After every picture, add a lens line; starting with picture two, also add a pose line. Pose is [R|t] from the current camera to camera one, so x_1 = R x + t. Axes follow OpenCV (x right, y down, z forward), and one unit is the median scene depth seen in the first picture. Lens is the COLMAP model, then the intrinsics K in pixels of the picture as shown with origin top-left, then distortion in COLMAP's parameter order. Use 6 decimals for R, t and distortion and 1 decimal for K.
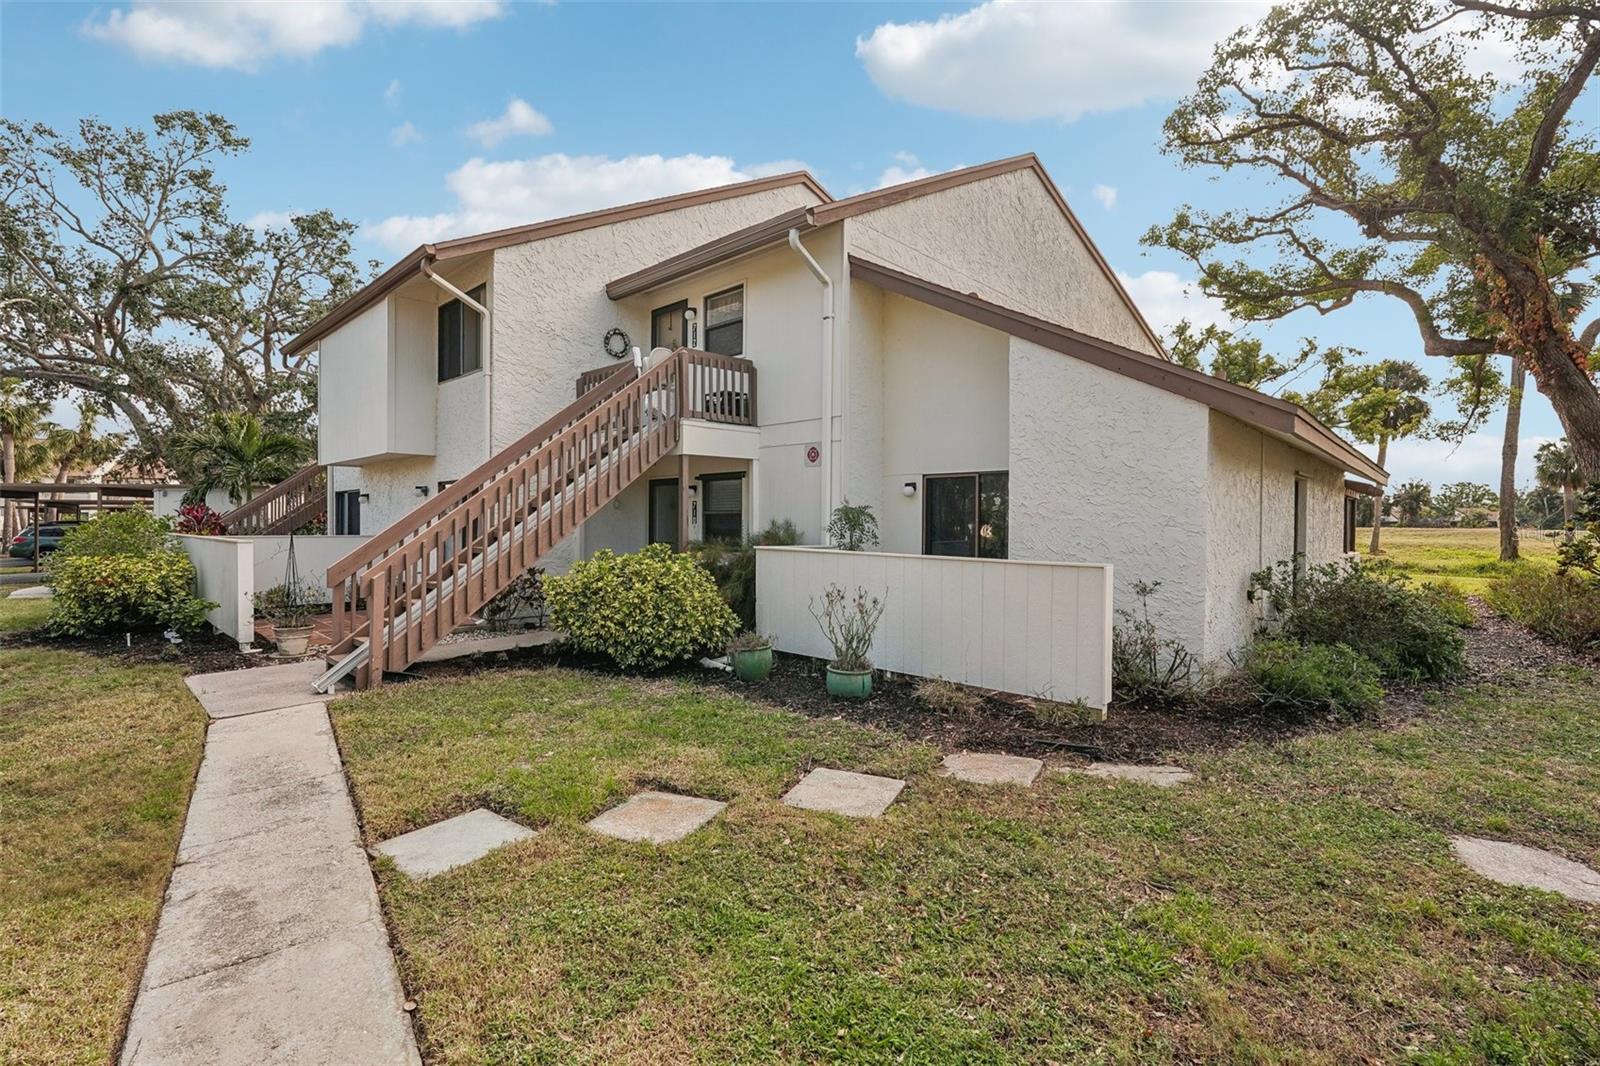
lens RADIAL K [[730.5, 0, 784.2], [0, 730.5, 524.3], [0, 0, 1]] dist [-0.007448, 0.000368]
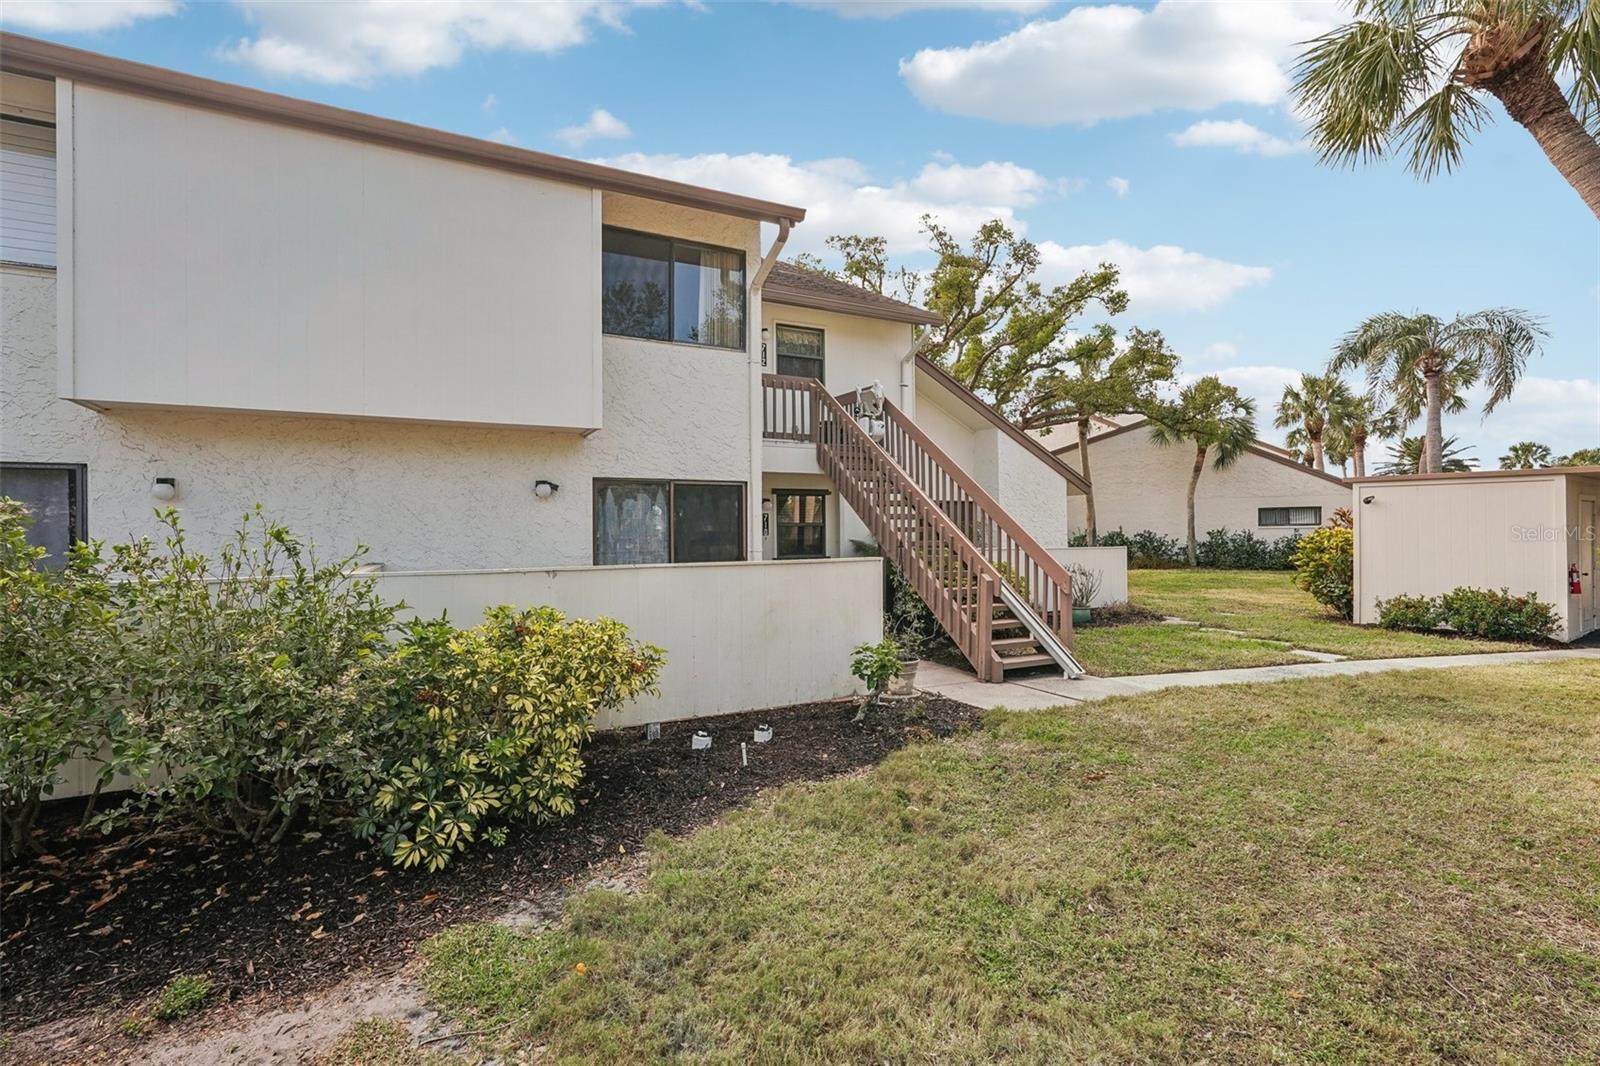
lens RADIAL K [[730.5, 0, 784.2], [0, 730.5, 524.3], [0, 0, 1]] dist [-0.007448, 0.000368]
pose [[0.356156, 0.000582, 0.934426, -1.210128], [0.006157, 0.999977, -0.002969, -0.014363], [-0.934406, 0.006811, 0.356144, 0.669935]]
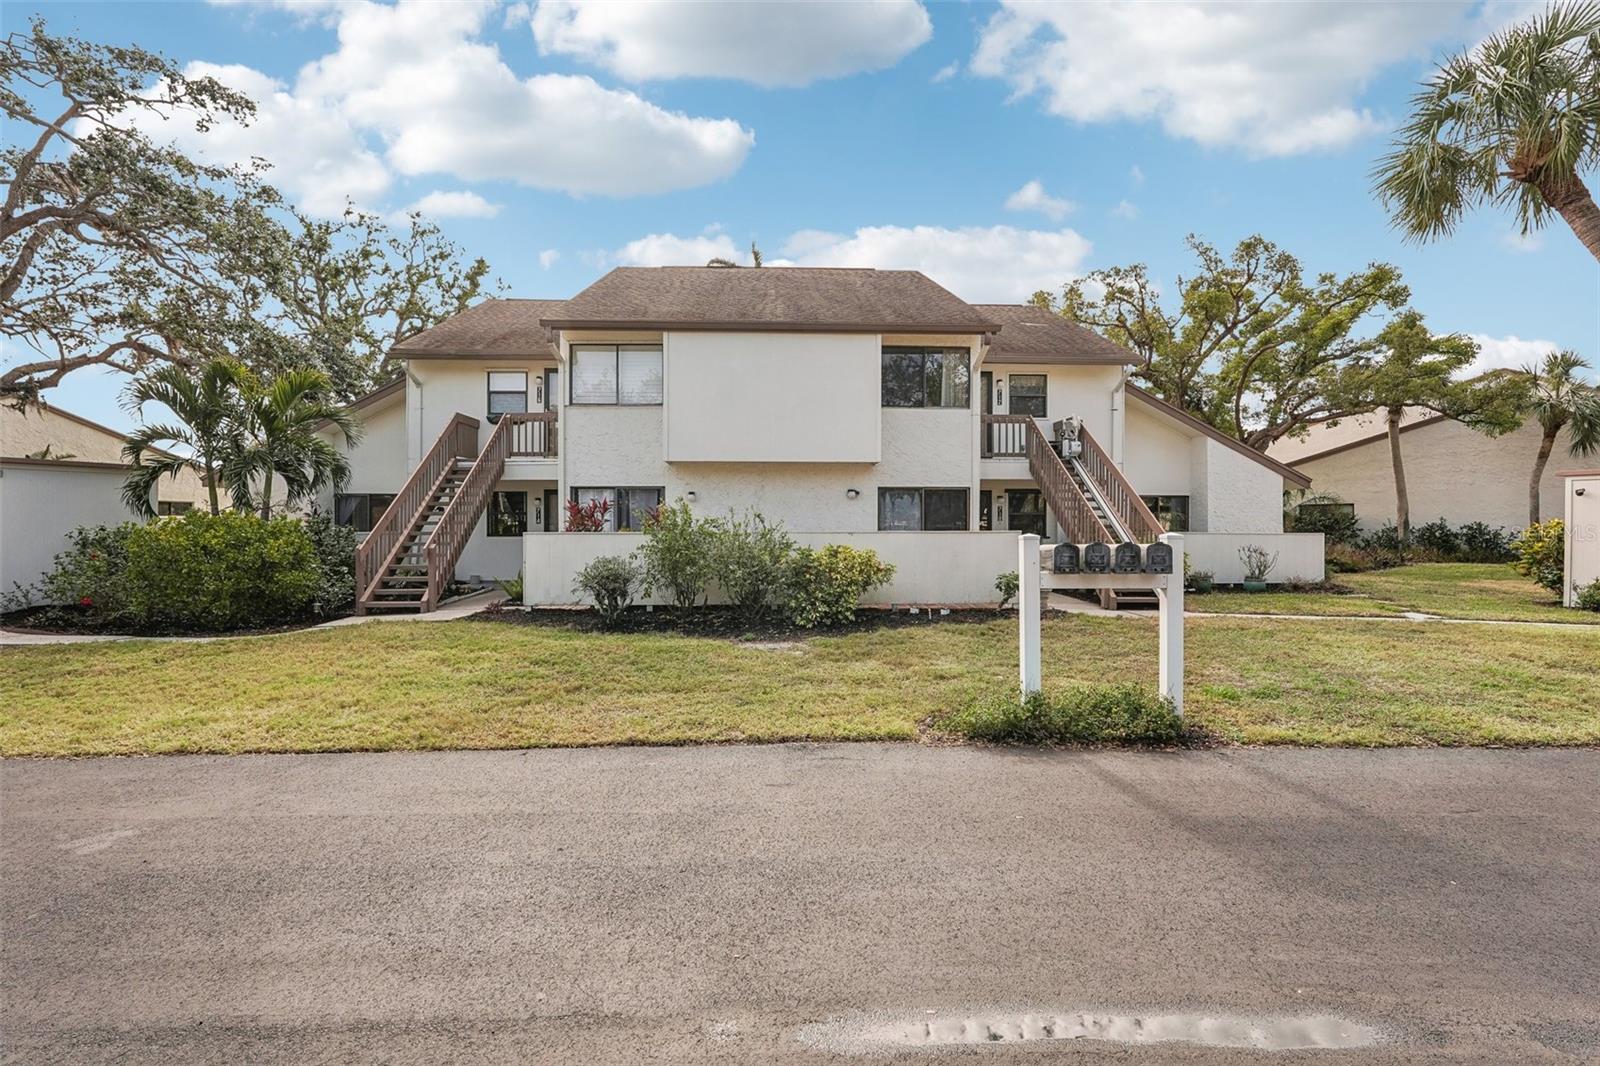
lens RADIAL K [[730.5, 0, 784.2], [0, 730.5, 524.3], [0, 0, 1]] dist [-0.007448, 0.000368]
pose [[0.717058, -0.006870, 0.696980, -1.674061], [0.001337, 0.999963, 0.008480, -0.008001], [-0.697012, -0.005149, 0.717041, 0.247021]]
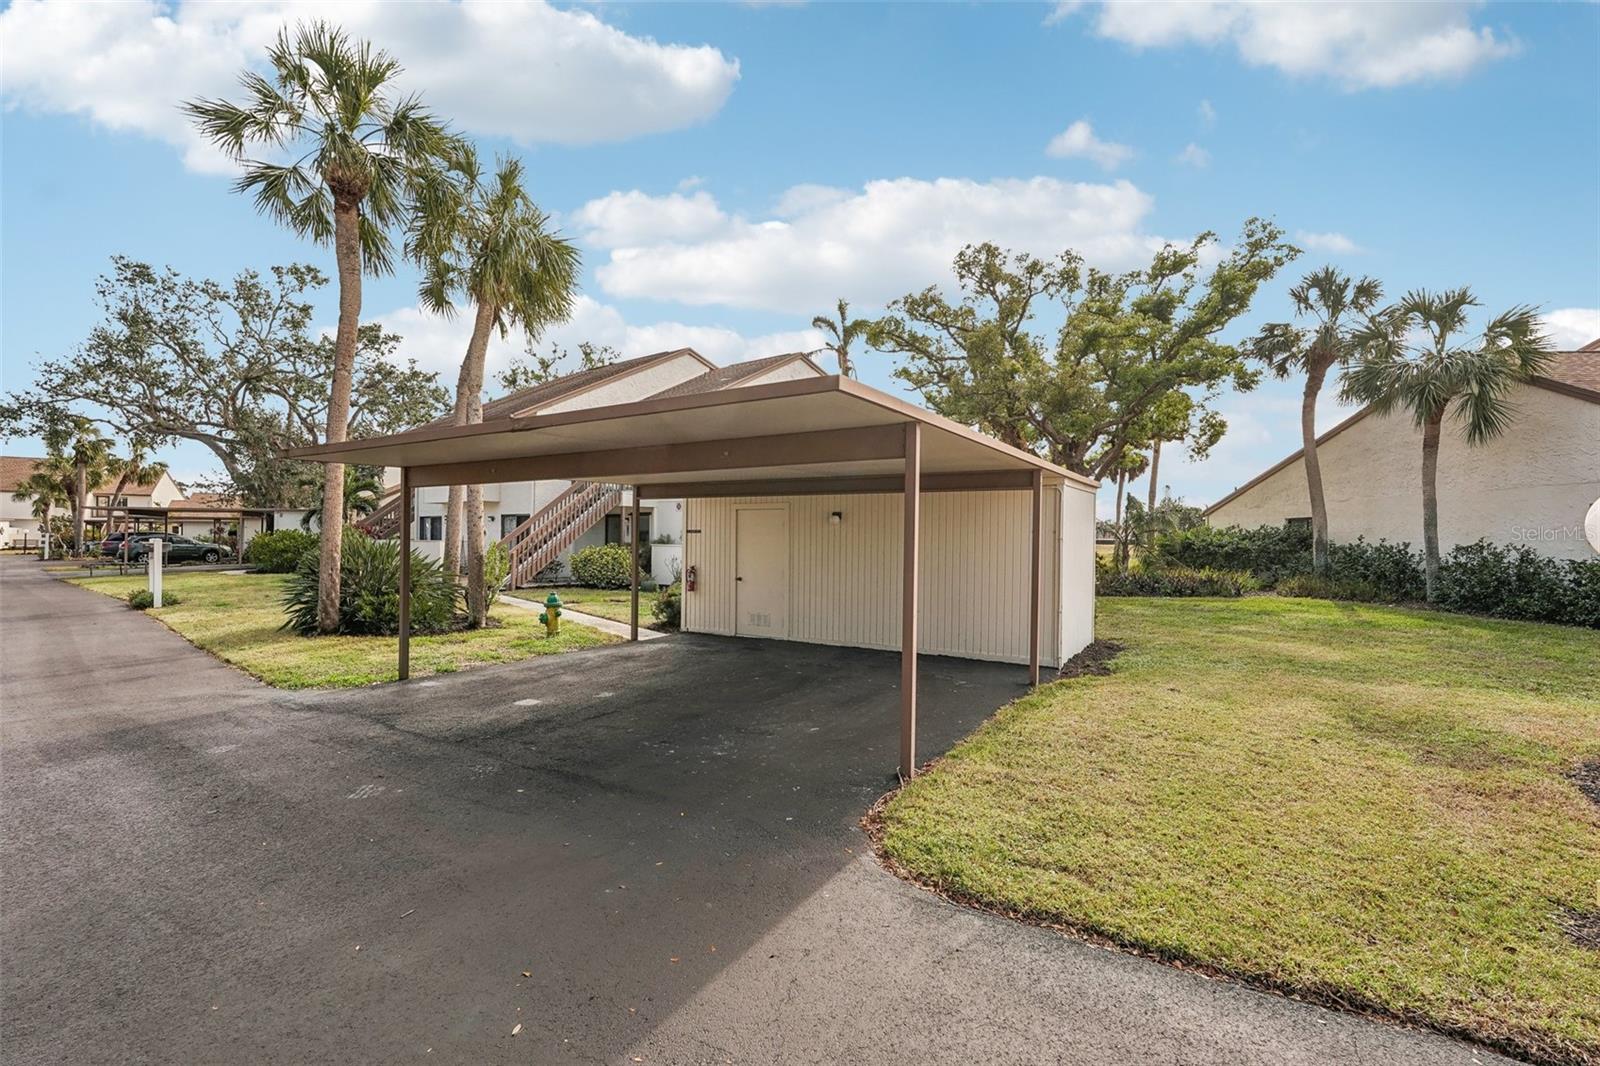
lens RADIAL K [[699.1, 0, 775.5], [0, 699.1, 539.7], [0, 0, 1]] dist [0.000480, 0.000126]
pose [[0.996623, 0.007168, 0.081804, 0.159261], [-0.006963, 0.999972, -0.002786, 0.015421], [-0.081821, 0.002207, 0.996645, -1.217614]]
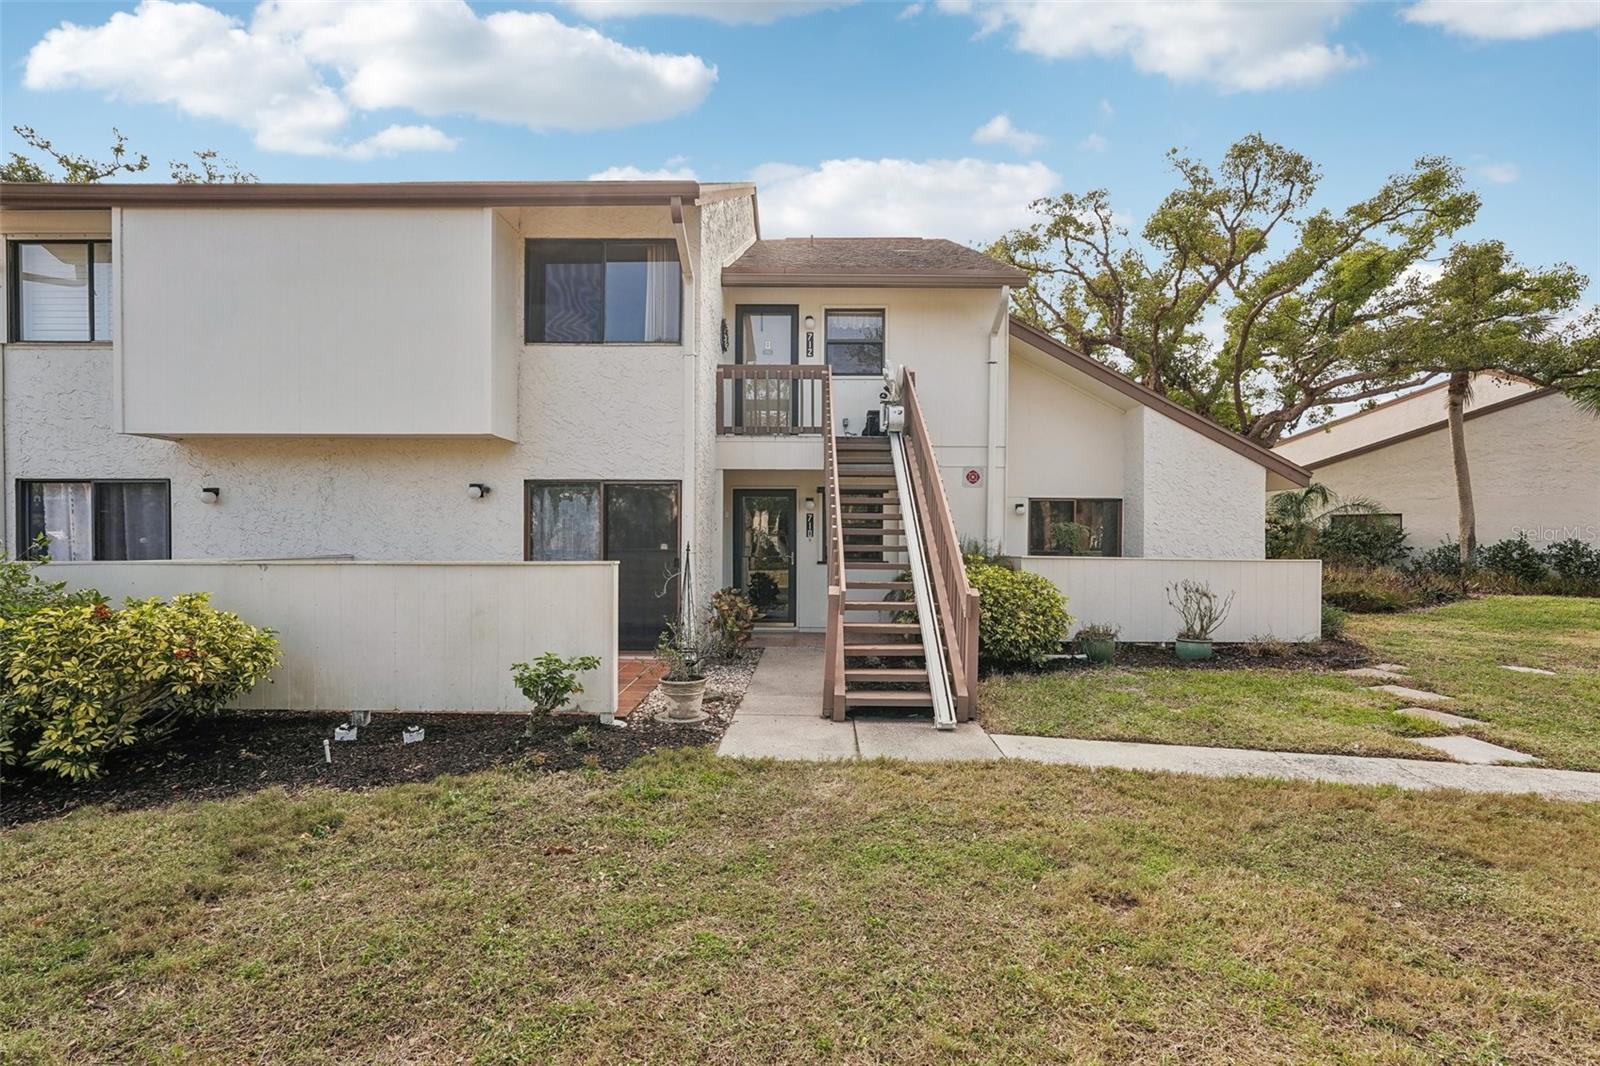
lens RADIAL K [[718.2, 0, 809.6], [0, 718.2, 542.0], [0, 0, 1]] dist [-0.015016, 0.005301]
pose [[0.748726, -0.010390, 0.662798, -0.850624], [-0.002132, 0.999834, 0.018081, -0.012656], [-0.662876, -0.014951, 0.748580, 0.309183]]
